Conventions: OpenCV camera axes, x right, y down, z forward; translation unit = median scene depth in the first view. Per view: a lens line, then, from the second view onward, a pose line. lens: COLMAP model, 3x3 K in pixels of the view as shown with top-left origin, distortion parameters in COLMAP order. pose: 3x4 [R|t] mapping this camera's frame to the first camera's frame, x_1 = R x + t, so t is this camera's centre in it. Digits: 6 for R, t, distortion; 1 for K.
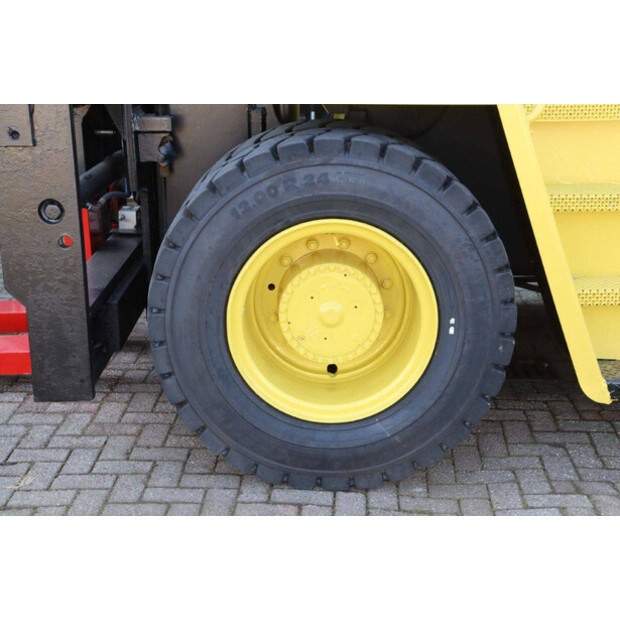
lens RADIAL K [[1035.3, 0, 311.9], [0, 1035.3, 313.2], [0, 0, 1]] dist [0.193584, 0.000000]
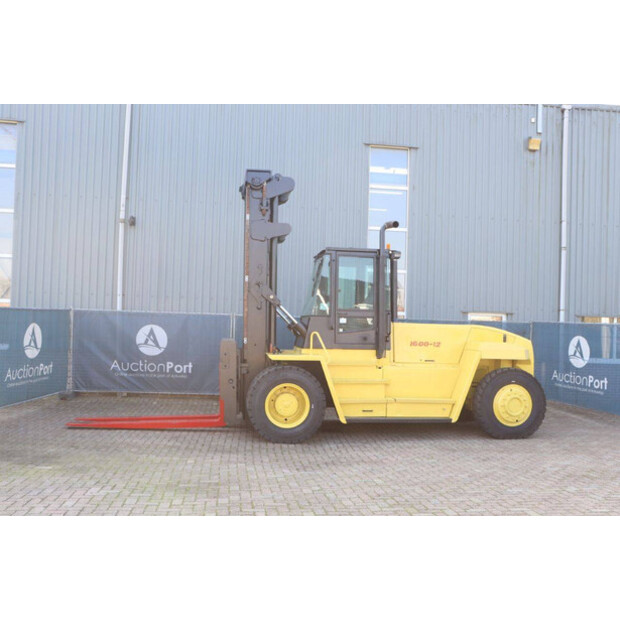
lens RADIAL K [[635.3, 0, 309.5], [0, 635.3, 319.1], [0, 0, 1]] dist [-0.056132, 0.000000]
pose [[0.991535, 0.013989, 0.129080, -0.268274], [0.022696, 0.960198, -0.278397, 0.452490], [-0.127837, 0.278970, 0.951753, -1.935760]]
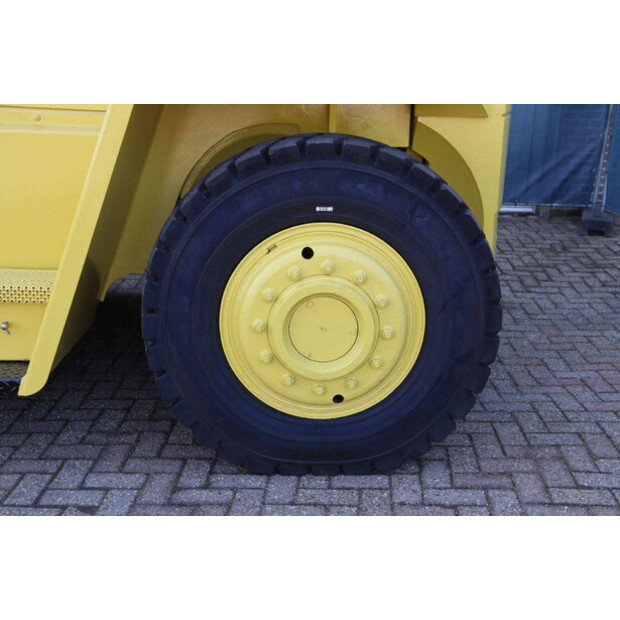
lens RADIAL K [[727.1, 0, 312.9], [0, 727.1, 312.0], [0, 0, 1]] dist [0.189313, 0.000000]
pose [[0.999799, 0.011871, -0.016130, 1.161381], [-0.011122, 0.998890, 0.045782, -0.037515], [0.016655, -0.045593, 0.998821, 0.322360]]
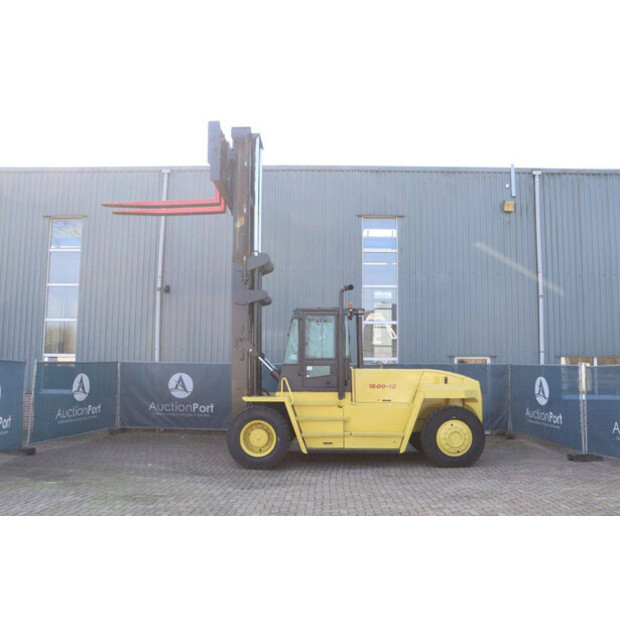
lens RADIAL K [[590.8, 0, 313.1], [0, 590.8, 312.1], [0, 0, 1]] dist [-0.086754, 0.000000]
pose [[0.999640, -0.009312, -0.025168, 0.430474], [-0.000349, 0.933274, -0.359166, 0.549000], [0.026833, 0.359046, 0.932934, -2.394809]]
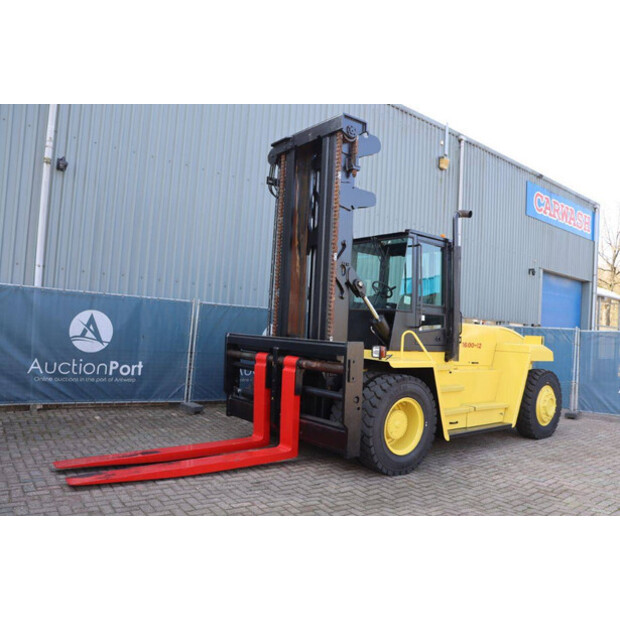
lens RADIAL K [[510.5, 0, 316.3], [0, 510.5, 321.5], [0, 0, 1]] dist [-0.155014, 0.116165]
pose [[0.785095, 0.042298, 0.617929, -1.380271], [0.120099, 0.968334, -0.218873, 0.004785], [-0.607620, 0.246049, 0.755154, -0.253035]]
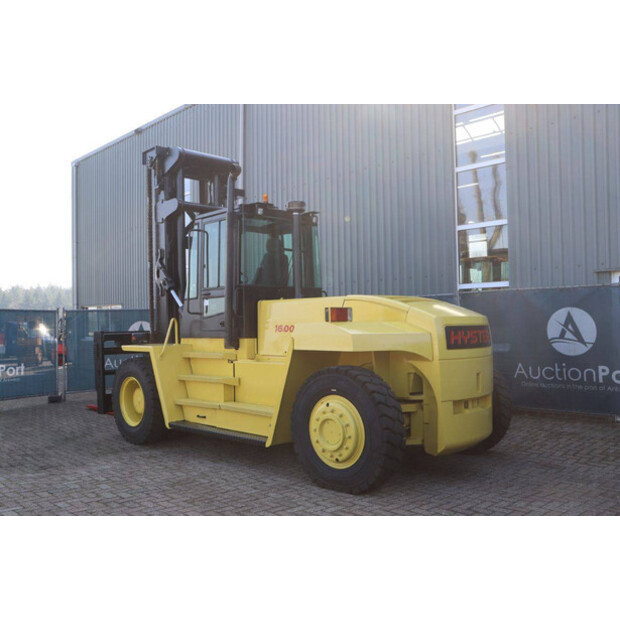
lens RADIAL K [[590.8, 0, 312.0], [0, 590.8, 310.5], [0, 0, 1]] dist [-0.086754, 0.000000]
pose [[0.702601, -0.042213, -0.710331, 2.325637], [-0.162141, 0.962482, -0.217574, 0.052732], [0.692865, 0.268041, 0.669396, -0.198759]]
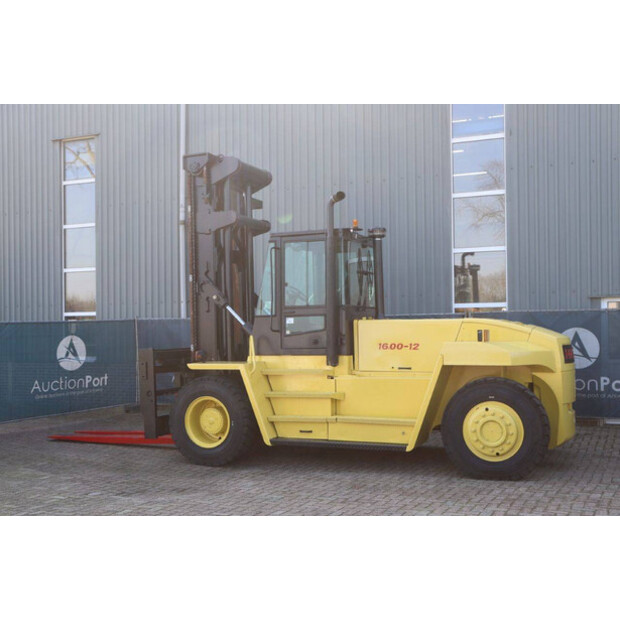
lens RADIAL K [[756.8, 0, 307.1], [0, 756.8, 319.2], [0, 0, 1]] dist [0.007125, 0.000000]
pose [[0.915305, -0.031167, -0.401553, 1.643739], [-0.082744, 0.961184, -0.263210, 0.385285], [0.394170, 0.274144, 0.877198, -1.628671]]
